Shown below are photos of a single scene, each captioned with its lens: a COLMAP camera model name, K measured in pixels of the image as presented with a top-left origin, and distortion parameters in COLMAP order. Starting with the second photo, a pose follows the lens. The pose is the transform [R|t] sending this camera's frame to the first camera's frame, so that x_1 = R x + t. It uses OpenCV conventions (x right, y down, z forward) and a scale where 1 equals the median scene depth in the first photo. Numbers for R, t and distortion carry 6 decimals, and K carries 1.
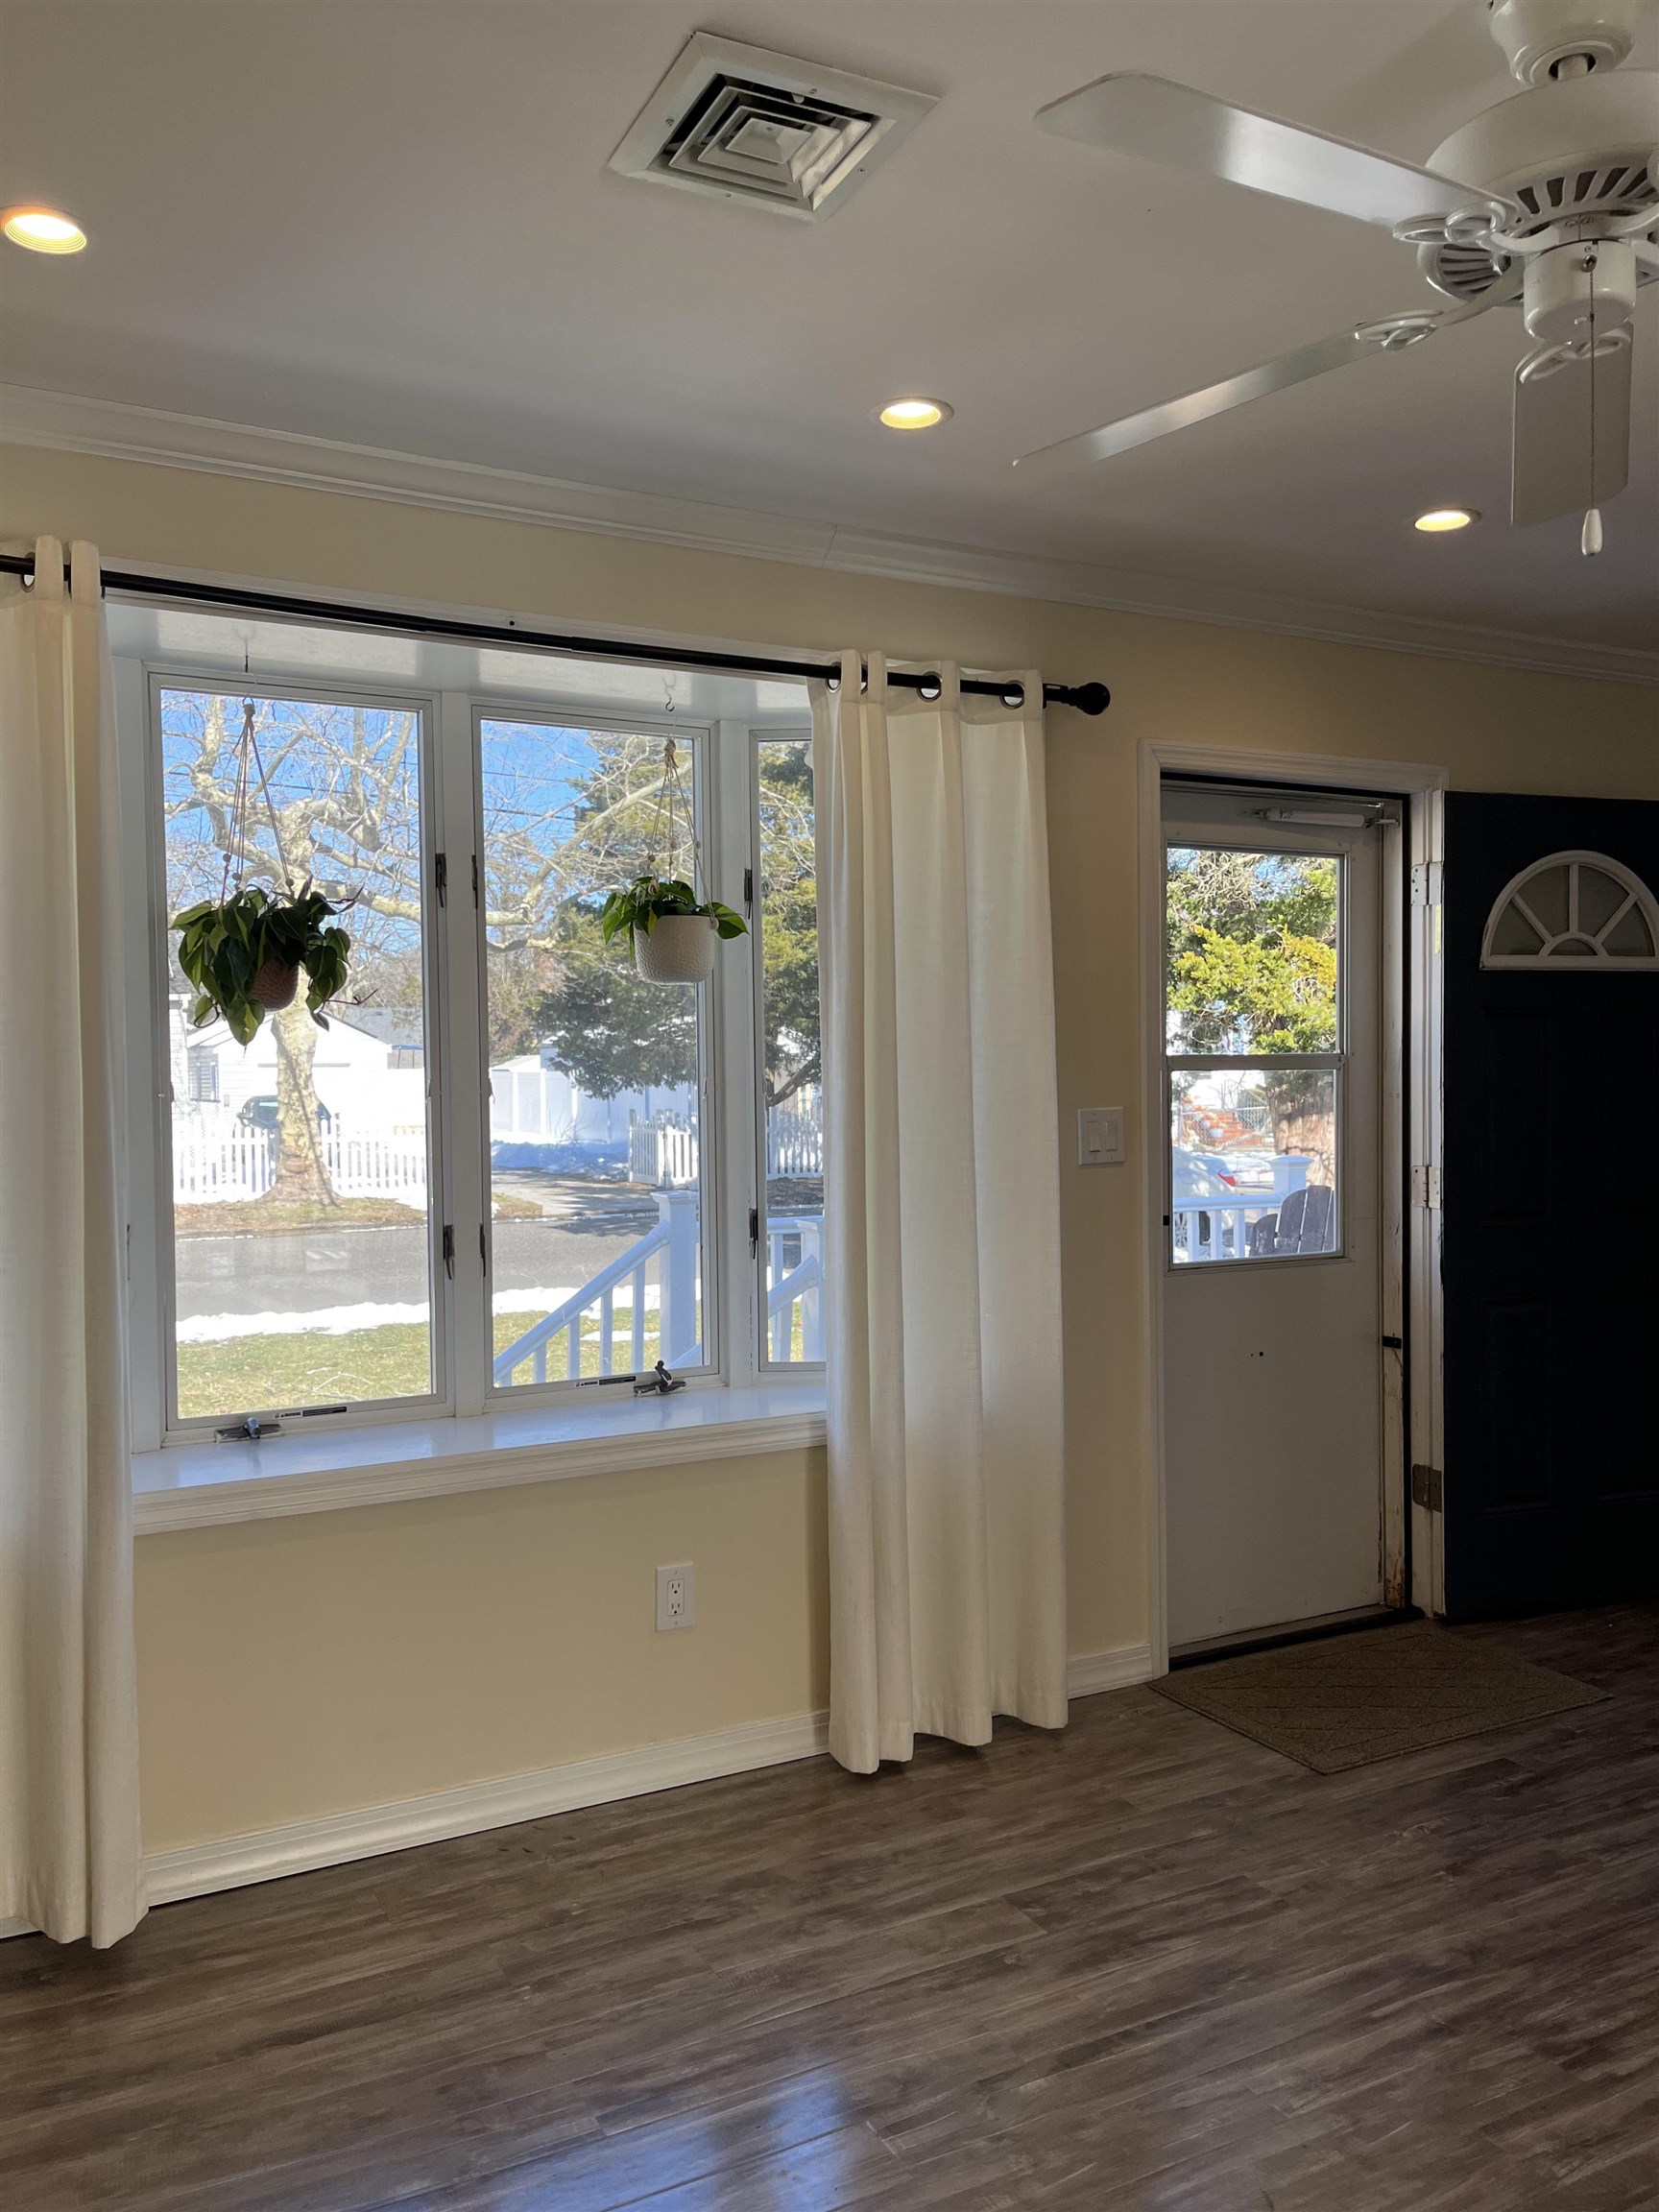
lens RADIAL K [[1640.3, 0, 770.1], [0, 1640.3, 1120.3], [0, 0, 1]] dist [0.073710, -0.104534]
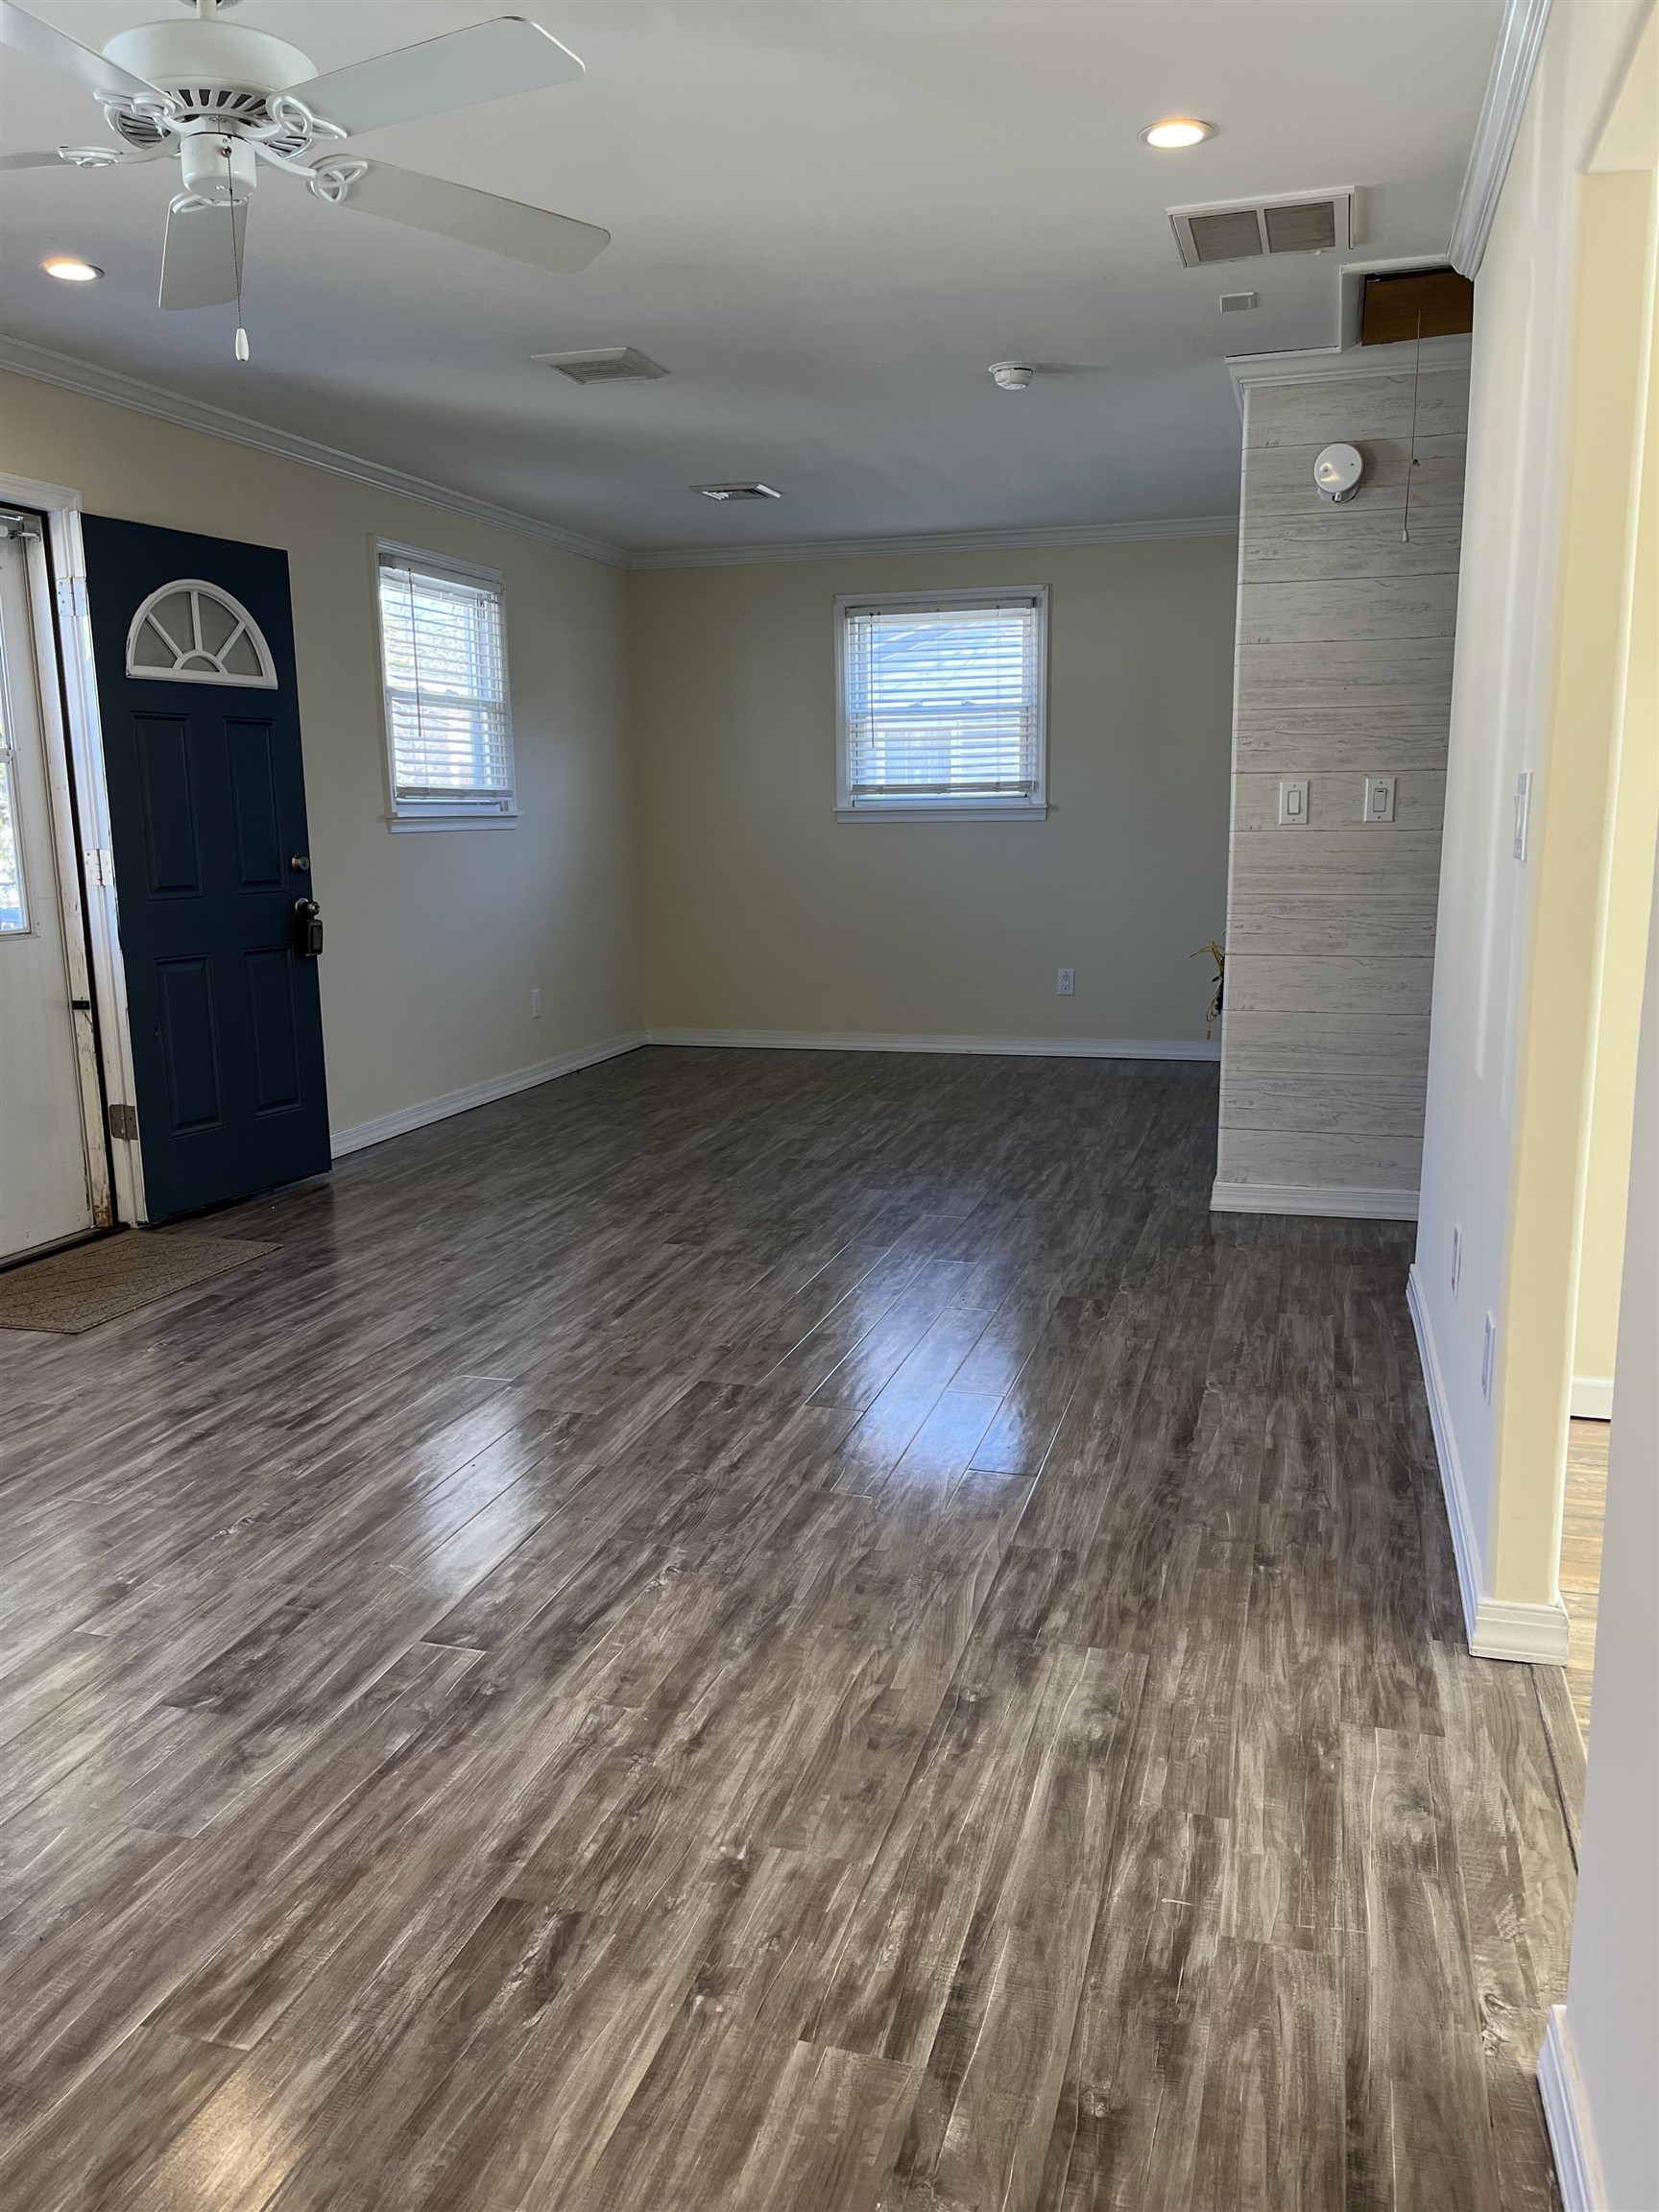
lens RADIAL K [[1667.0, 0, 816.6], [0, 1667.0, 1107.9], [0, 0, 1]] dist [0.091654, -0.120132]
pose [[0.684755, -0.128380, 0.717377, -0.190221], [0.028355, 0.988310, 0.149799, 0.063405], [-0.728222, -0.082234, 0.680390, -0.271626]]
